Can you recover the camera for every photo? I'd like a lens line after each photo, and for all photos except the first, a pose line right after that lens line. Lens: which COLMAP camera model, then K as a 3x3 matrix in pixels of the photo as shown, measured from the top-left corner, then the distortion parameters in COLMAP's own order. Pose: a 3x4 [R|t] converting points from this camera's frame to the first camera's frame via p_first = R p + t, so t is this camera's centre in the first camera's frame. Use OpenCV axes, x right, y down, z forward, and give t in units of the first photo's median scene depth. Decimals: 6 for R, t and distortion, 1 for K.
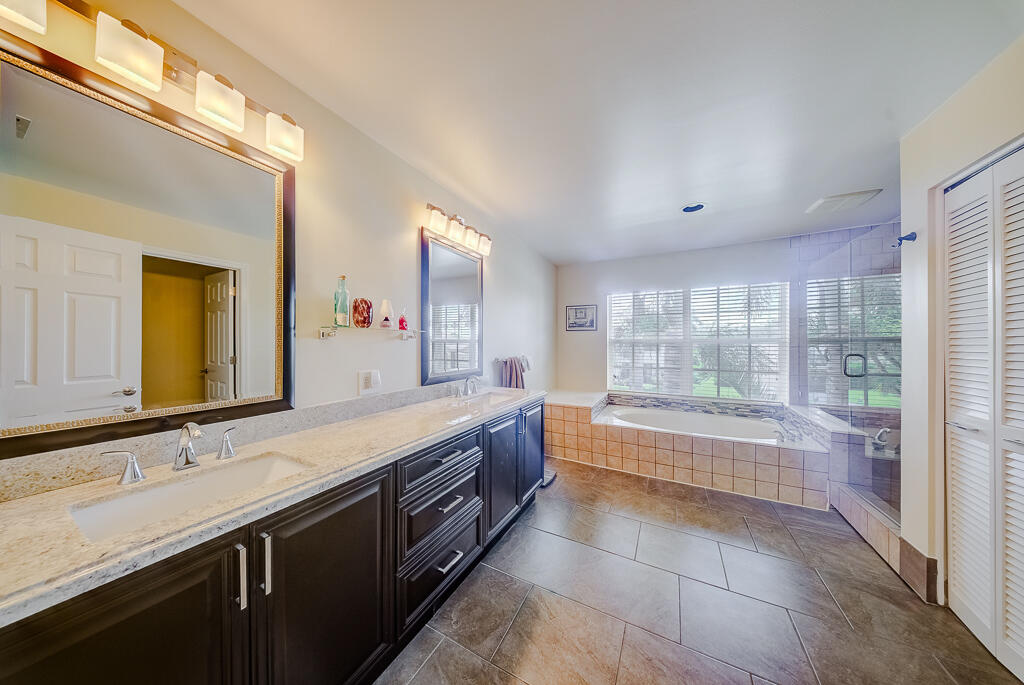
lens RADIAL K [[308.7, 0, 511.7], [0, 308.7, 341.8], [0, 0, 1]] dist [0.001615, 0.000053]
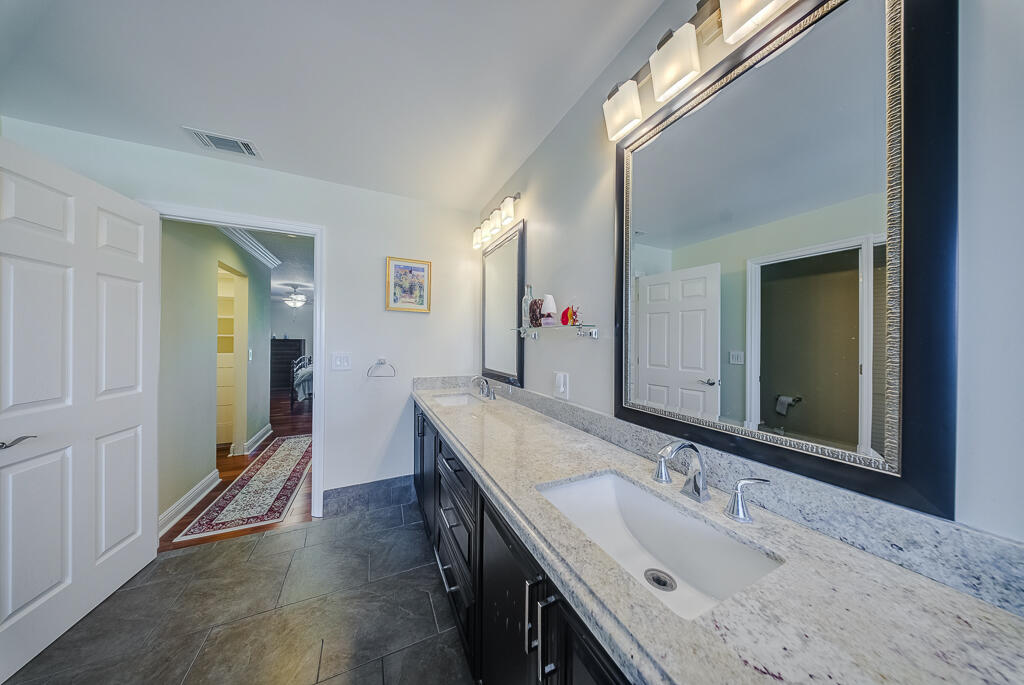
lens RADIAL K [[308.7, 0, 511.7], [0, 308.7, 341.8], [0, 0, 1]] dist [0.001615, 0.000053]
pose [[-0.598385, -0.002009, -0.801206, 0.356056], [-0.026804, 0.999487, 0.017512, -0.009452], [0.800760, 0.031955, -0.598133, 1.401708]]
